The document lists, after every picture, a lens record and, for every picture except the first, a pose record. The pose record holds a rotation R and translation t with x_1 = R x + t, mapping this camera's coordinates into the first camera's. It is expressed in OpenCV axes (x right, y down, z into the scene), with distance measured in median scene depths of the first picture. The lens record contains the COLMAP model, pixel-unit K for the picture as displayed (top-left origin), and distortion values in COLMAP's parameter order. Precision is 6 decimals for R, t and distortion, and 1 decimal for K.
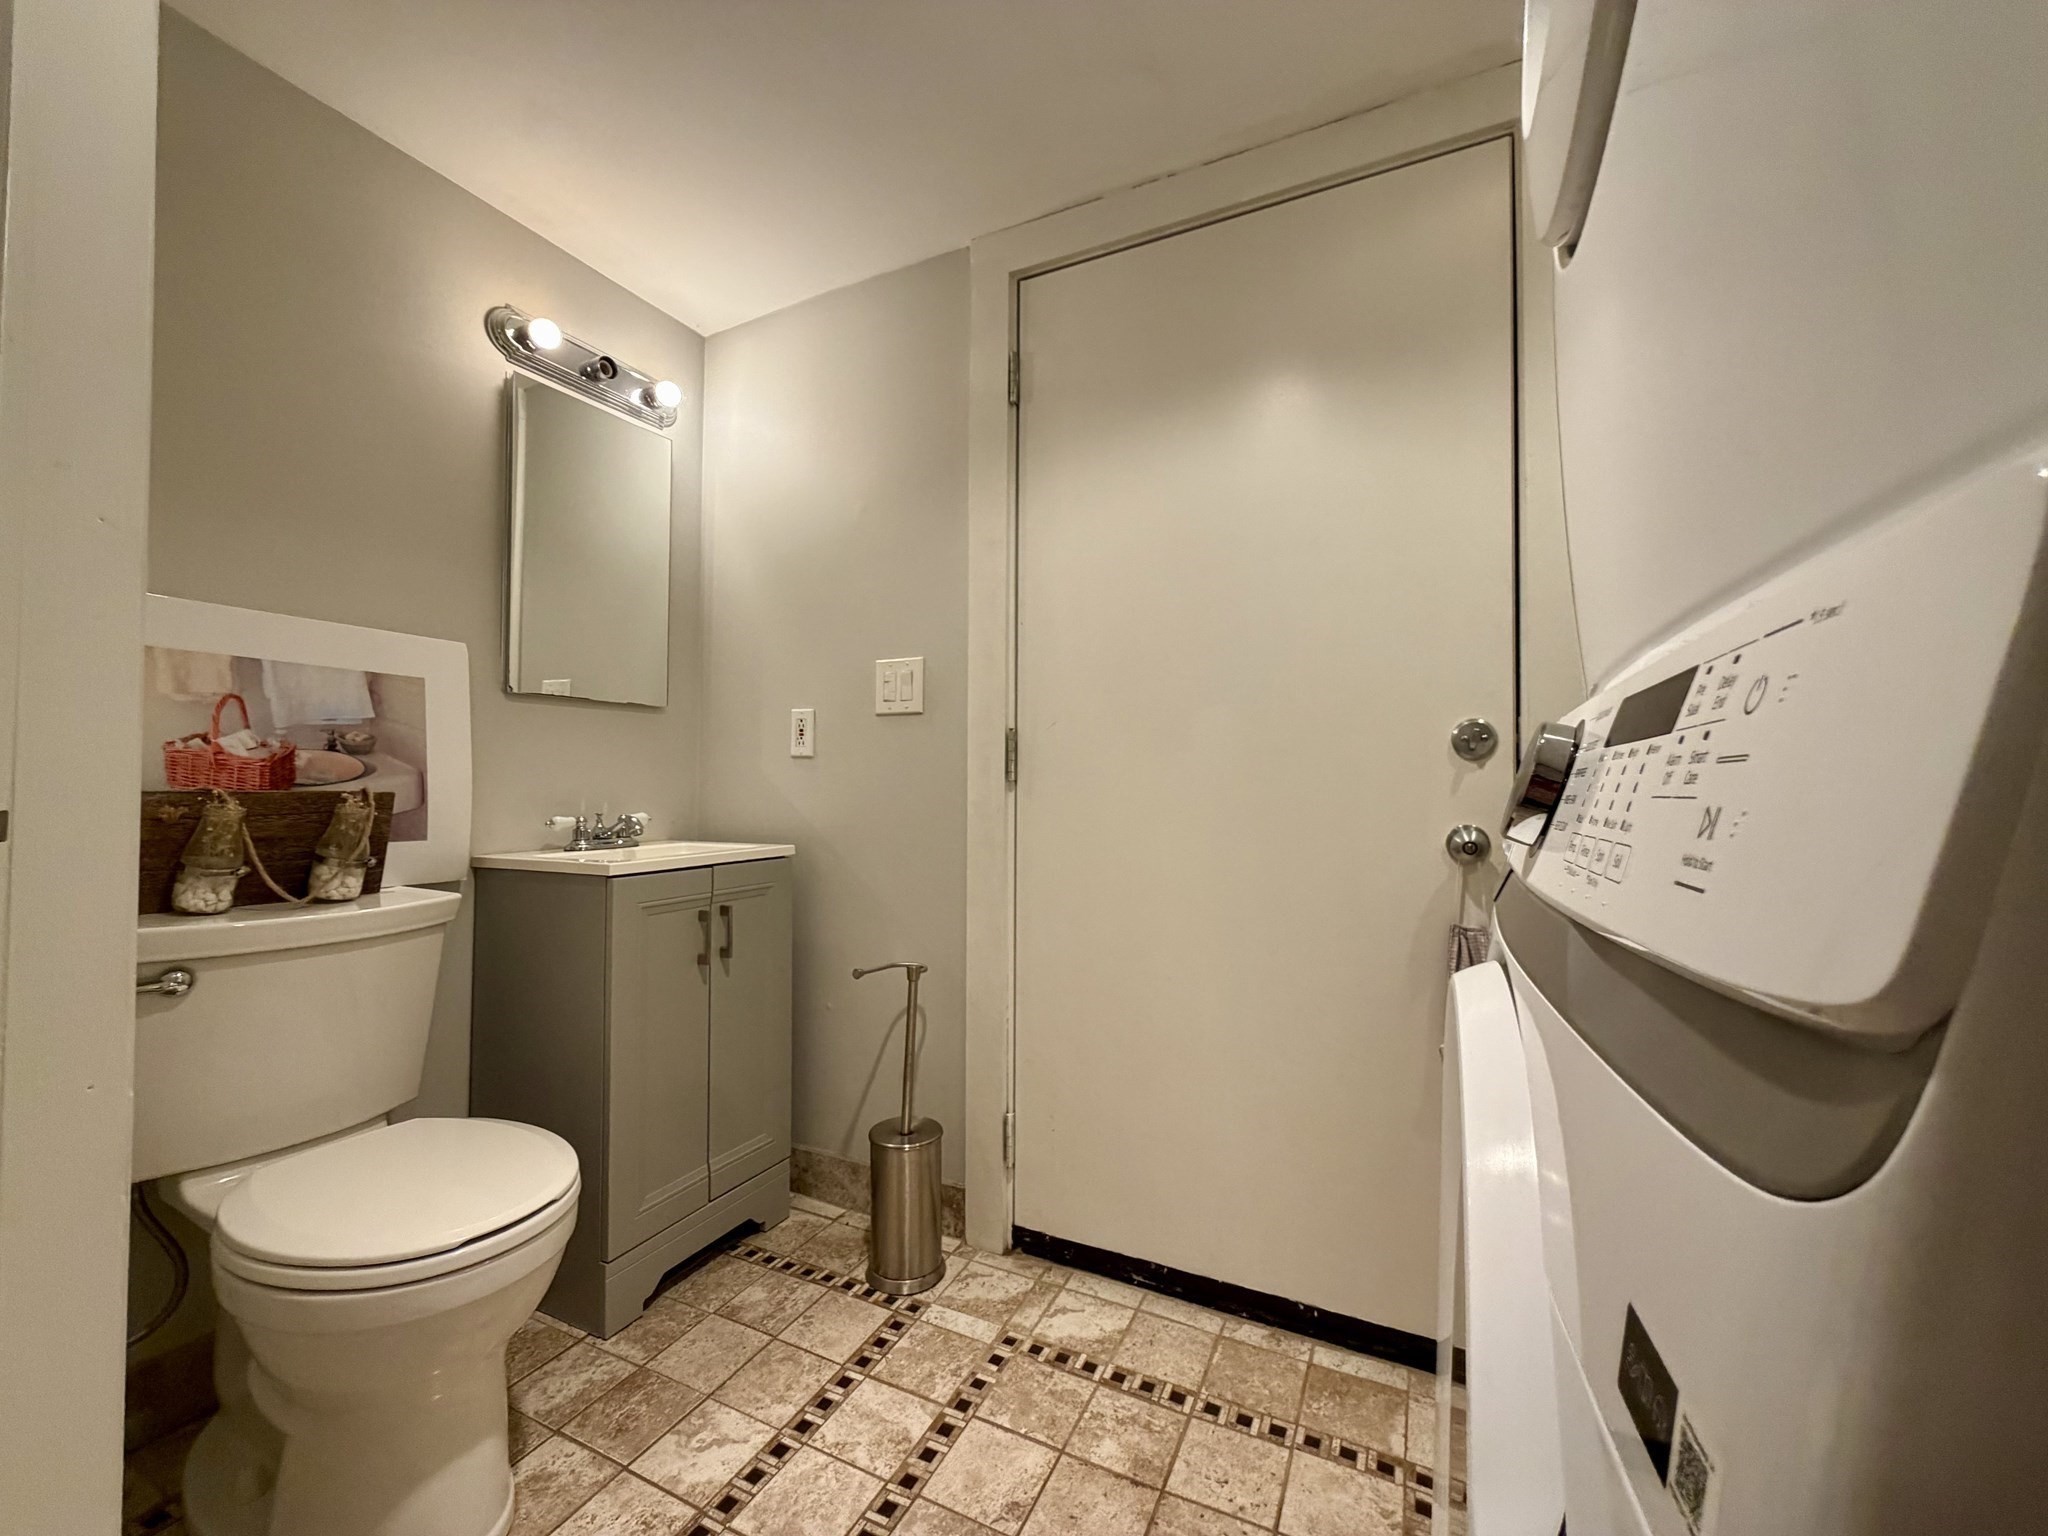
lens RADIAL K [[821.3, 0, 1023.5], [0, 821.3, 771.8], [0, 0, 1]] dist [0.001888, -0.000082]
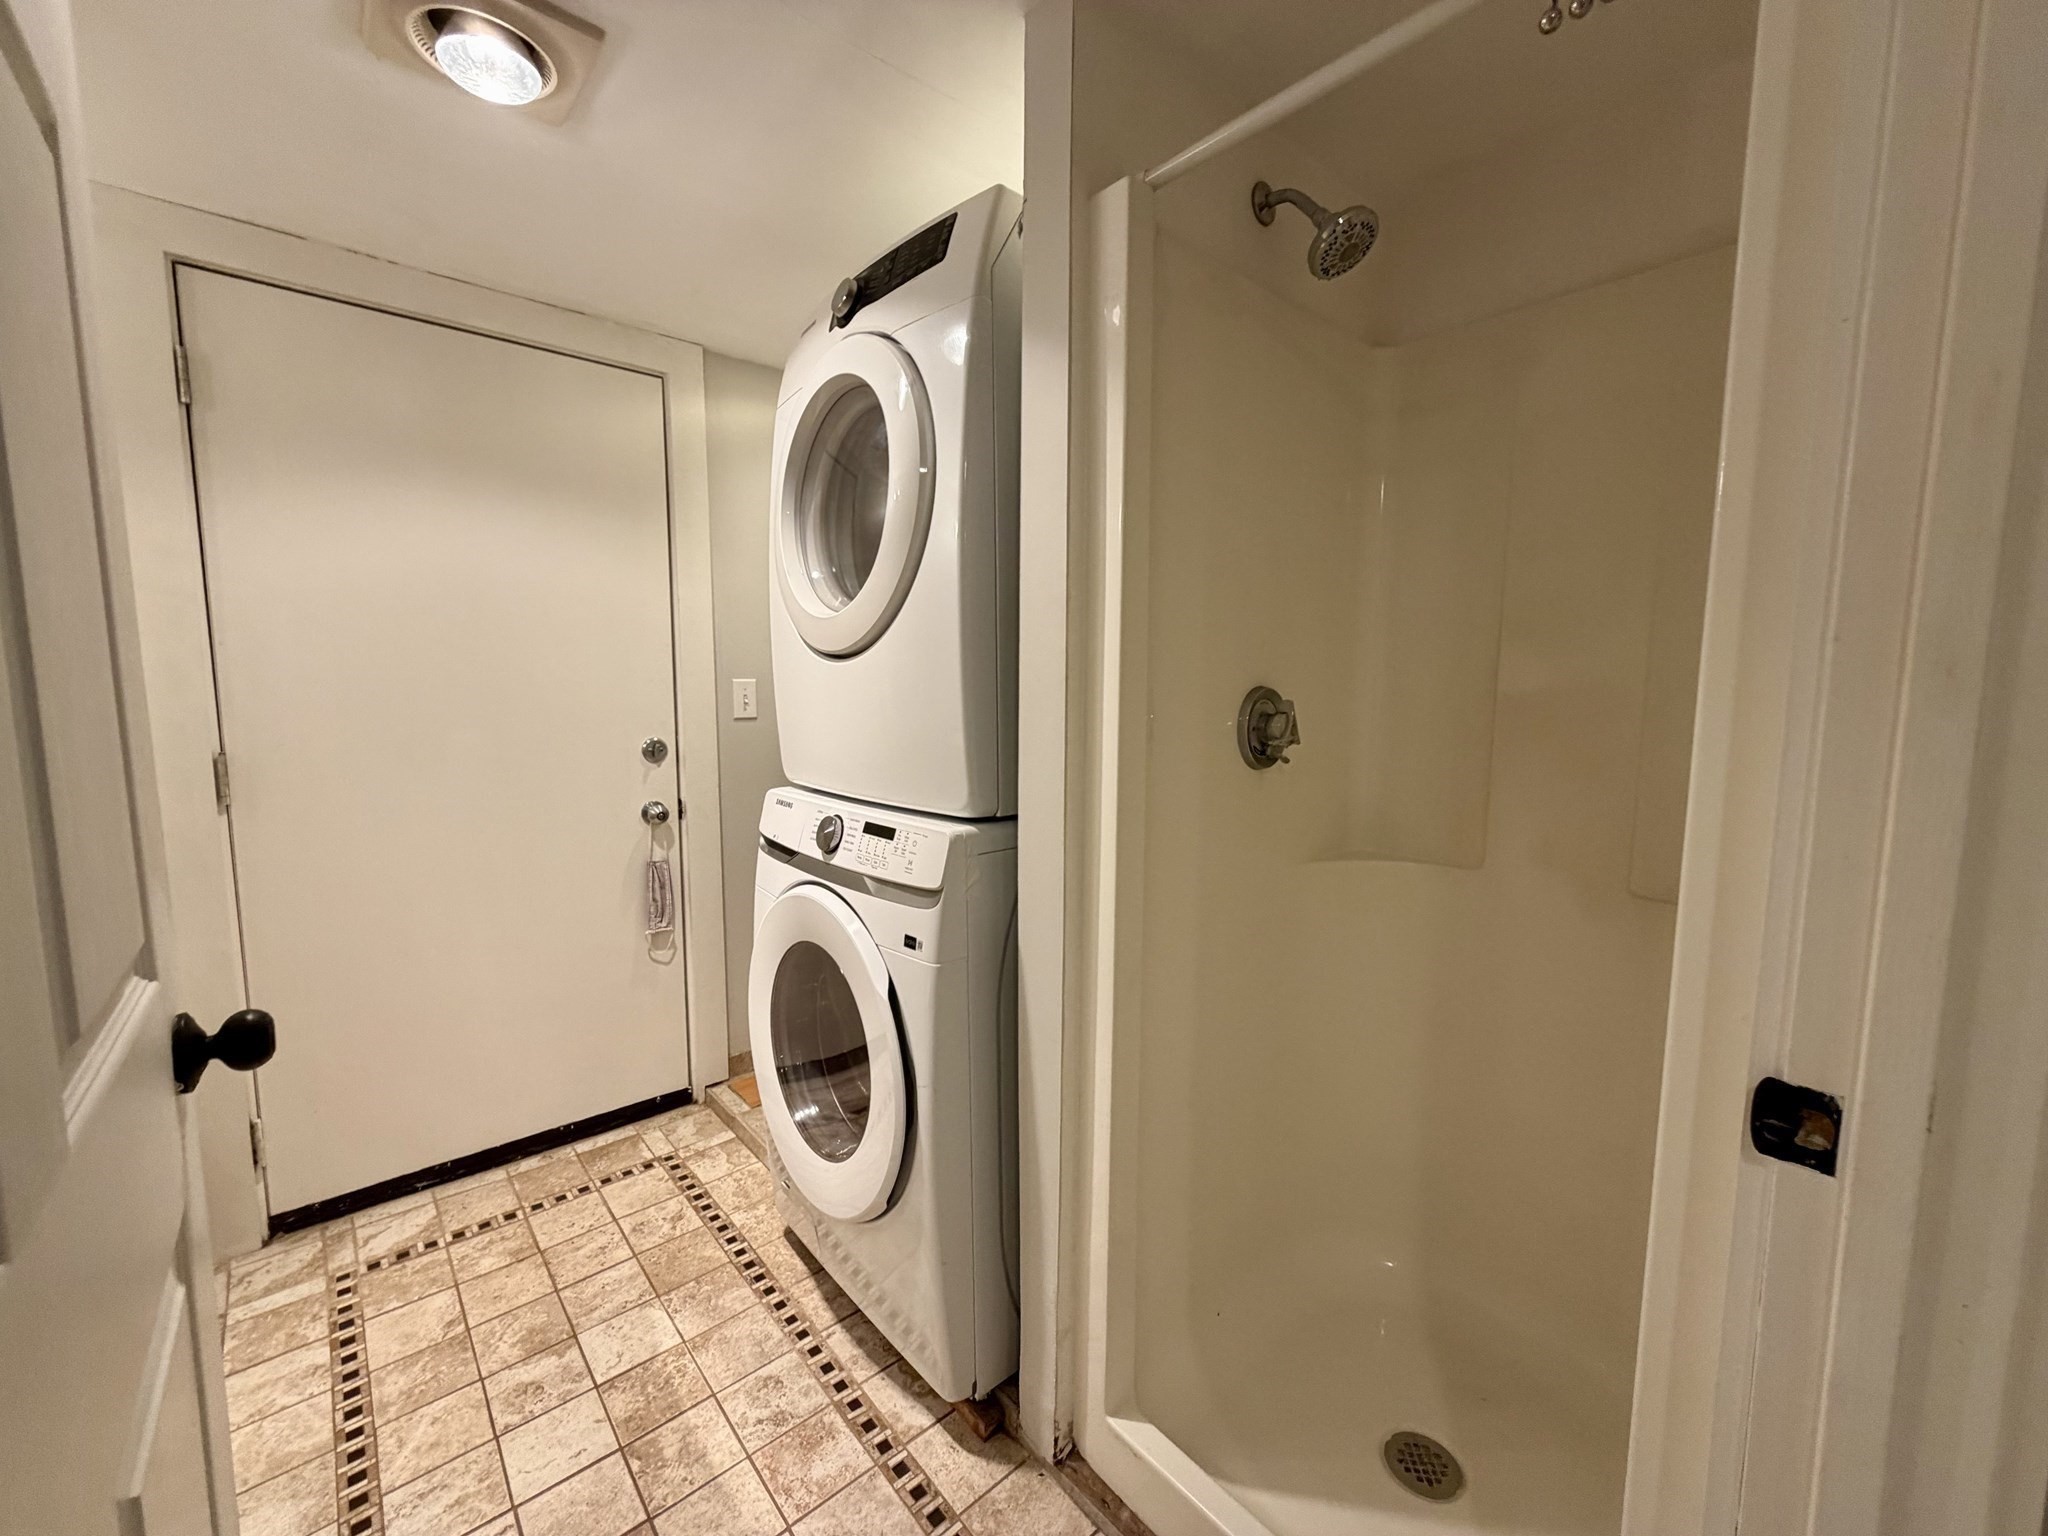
lens RADIAL K [[821.3, 0, 1024.3], [0, 821.3, 765.7], [0, 0, 1]] dist [0.001888, -0.000082]
pose [[0.396445, -0.102376, 0.912333, -0.682631], [-0.018361, 0.992680, 0.119371, -0.220794], [-0.917875, -0.064076, 0.391663, -0.351730]]
